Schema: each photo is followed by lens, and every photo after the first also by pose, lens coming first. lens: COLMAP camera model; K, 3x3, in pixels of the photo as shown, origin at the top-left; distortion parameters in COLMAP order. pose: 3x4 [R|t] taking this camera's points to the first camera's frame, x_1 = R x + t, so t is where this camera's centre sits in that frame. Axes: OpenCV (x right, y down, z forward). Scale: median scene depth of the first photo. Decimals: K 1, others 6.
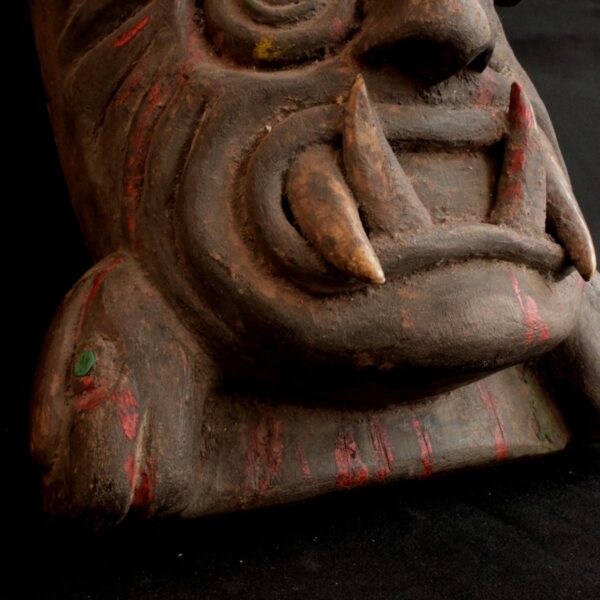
lens RADIAL K [[949.7, 0, 300.4], [0, 949.7, 298.9], [0, 0, 1]] dist [0.010082, 0.000000]
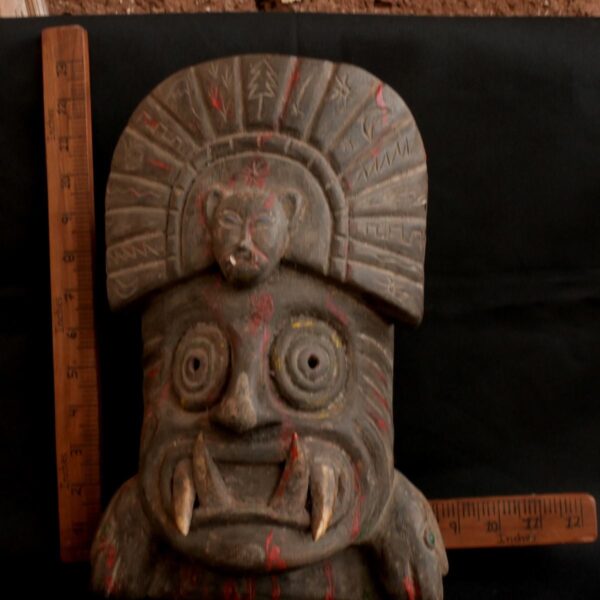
lens RADIAL K [[949.7, 0, 298.2], [0, 949.7, 302.5], [0, 0, 1]] dist [0.010082, 0.000000]
pose [[0.832683, 0.117495, -0.541142, 1.326288], [-0.055543, 0.990024, 0.129491, -0.787760], [0.550958, -0.077768, 0.830902, -0.625785]]
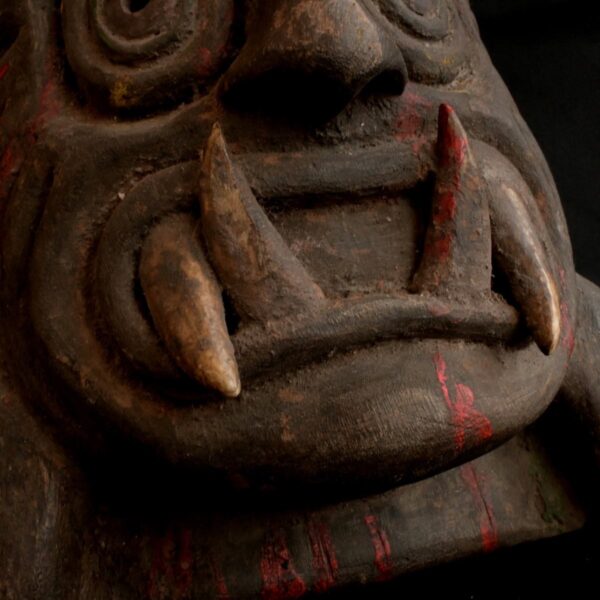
lens RADIAL K [[949.7, 0, 300.5], [0, 949.7, 300.0], [0, 0, 1]] dist [0.010082, 0.000000]
pose [[0.982220, -0.053646, -0.179903, 0.256364], [0.062352, 0.997124, 0.043090, -0.113951], [0.177074, -0.053541, 0.982740, 0.213891]]
